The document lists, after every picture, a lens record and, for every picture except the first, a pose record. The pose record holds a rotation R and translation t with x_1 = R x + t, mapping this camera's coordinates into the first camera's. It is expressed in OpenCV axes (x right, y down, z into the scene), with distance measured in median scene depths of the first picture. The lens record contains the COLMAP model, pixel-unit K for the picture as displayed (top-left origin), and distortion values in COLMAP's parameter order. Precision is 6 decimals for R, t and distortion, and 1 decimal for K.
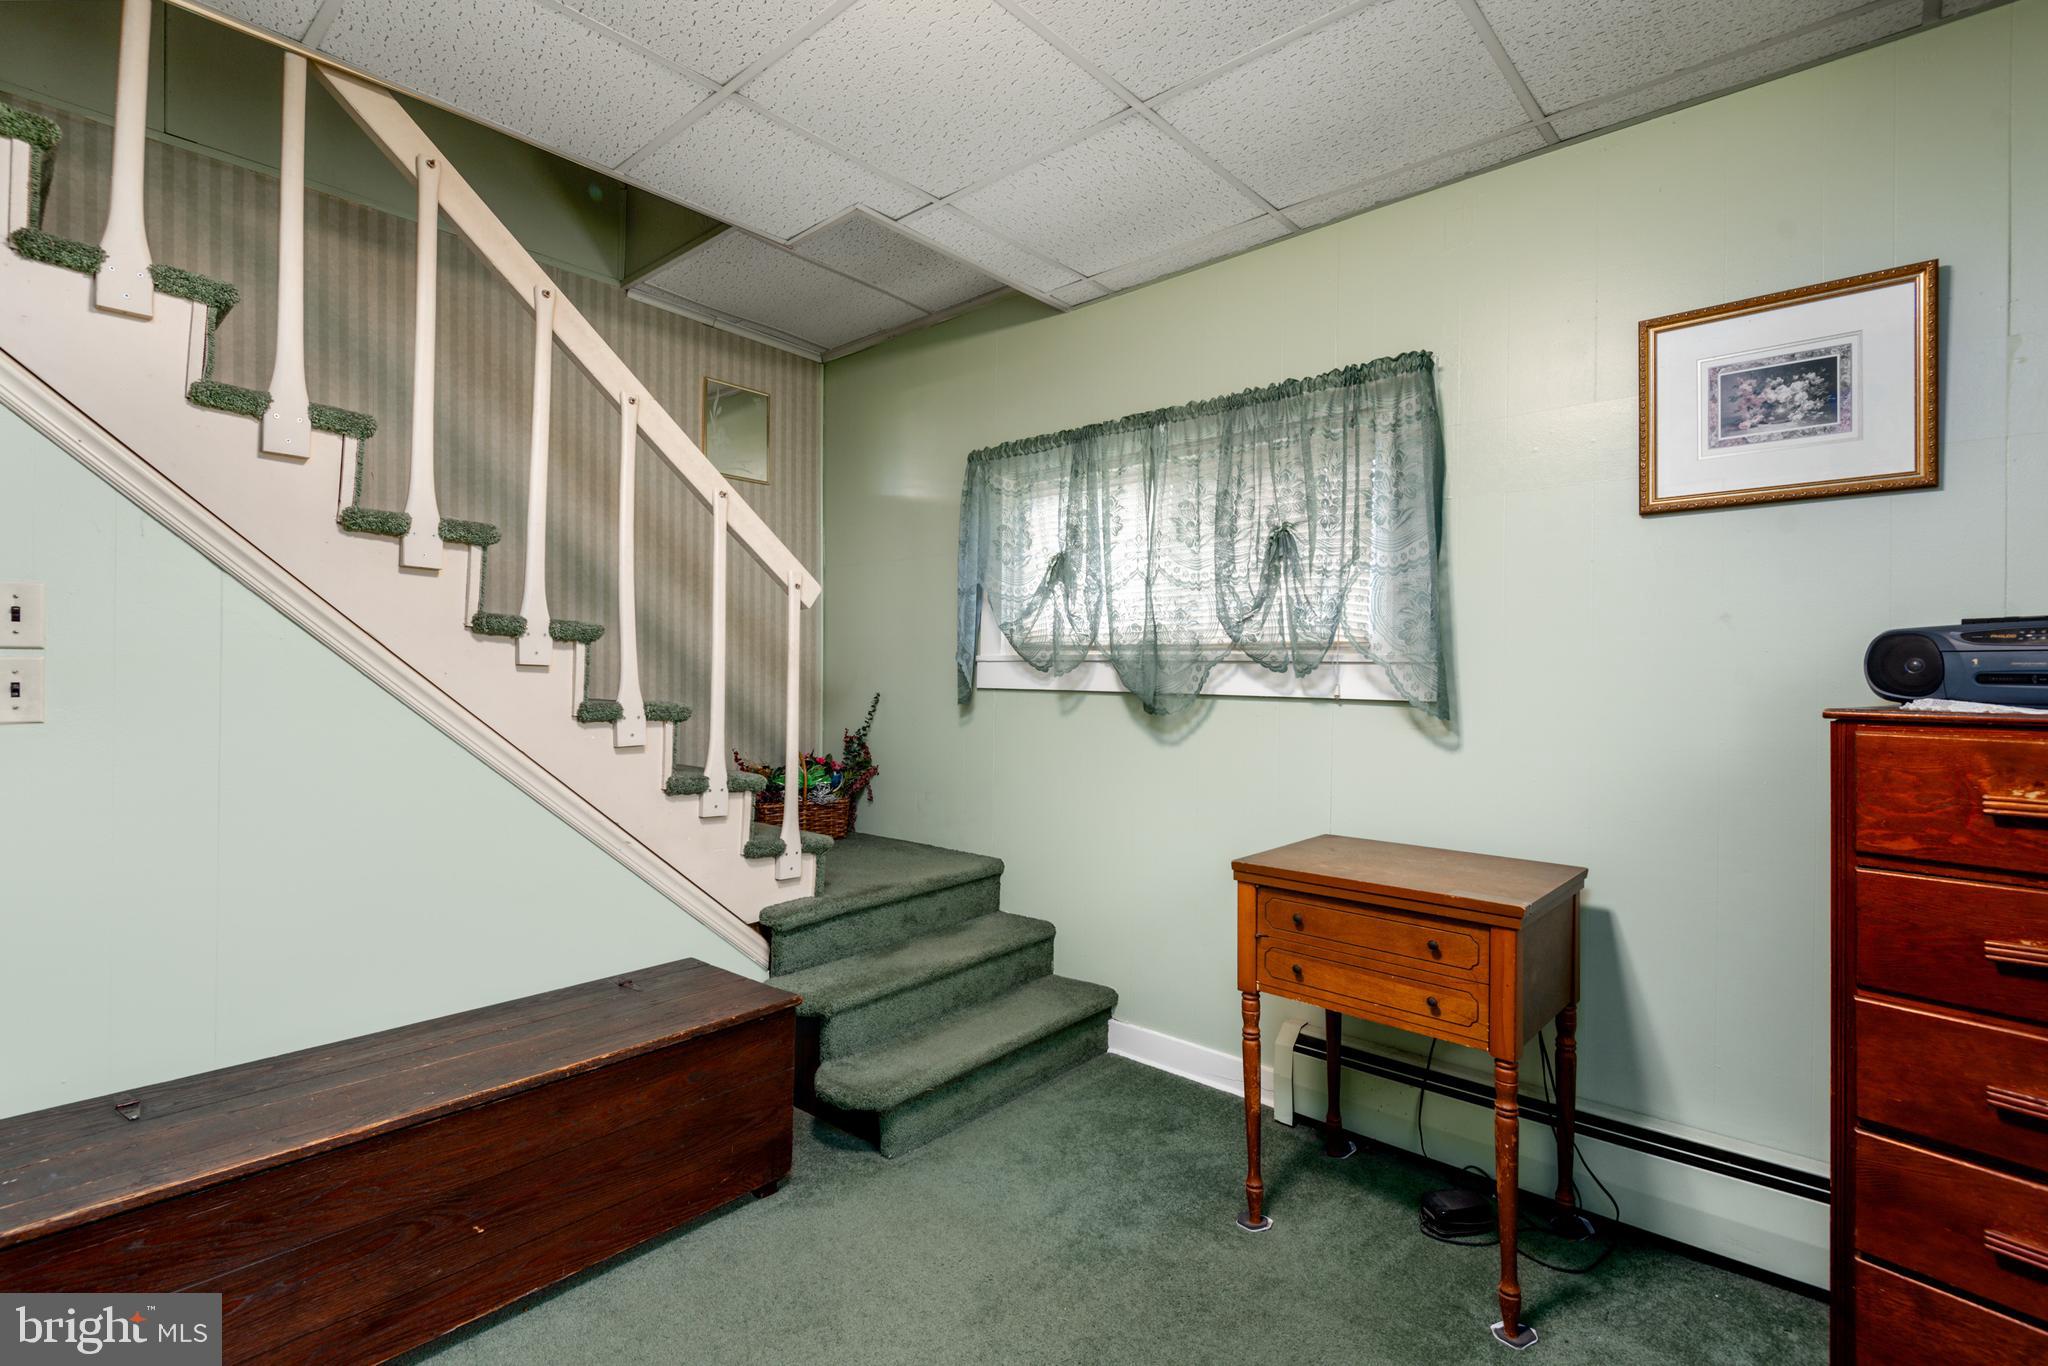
lens RADIAL K [[944.9, 0, 1007.9], [0, 944.9, 677.0], [0, 0, 1]] dist [0.020215, -0.002758]
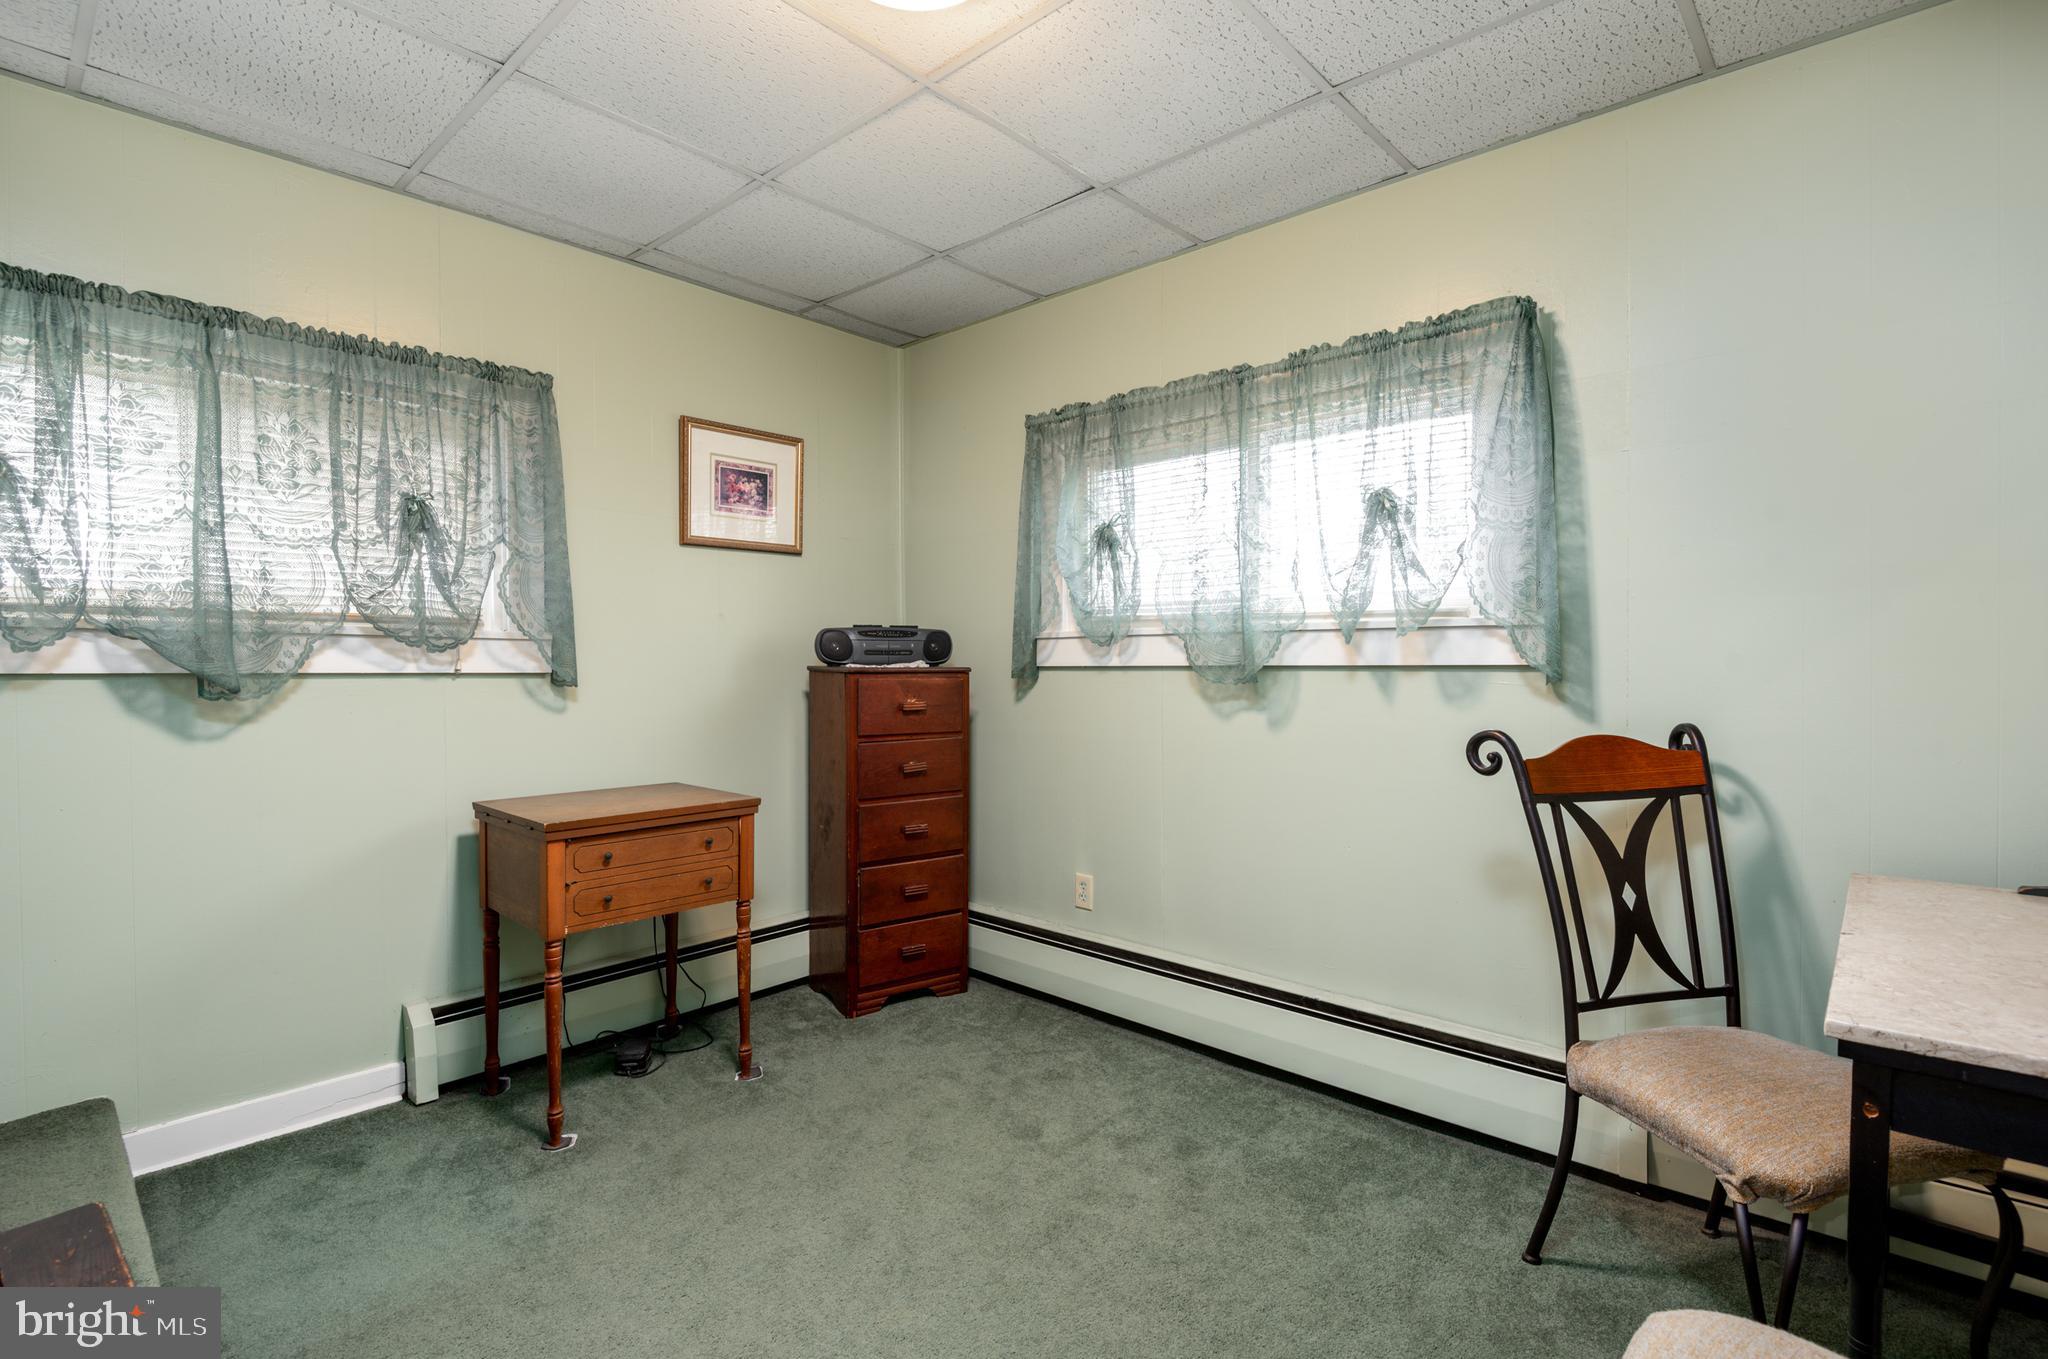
lens RADIAL K [[952.7, 0, 1009.2], [0, 952.7, 676.0], [0, 0, 1]] dist [0.001123, -0.000989]
pose [[0.022997, -0.022947, 0.999472, -0.710844], [0.001086, 0.999737, 0.022928, 0.002911], [-0.999735, 0.000558, 0.023016, 0.389556]]
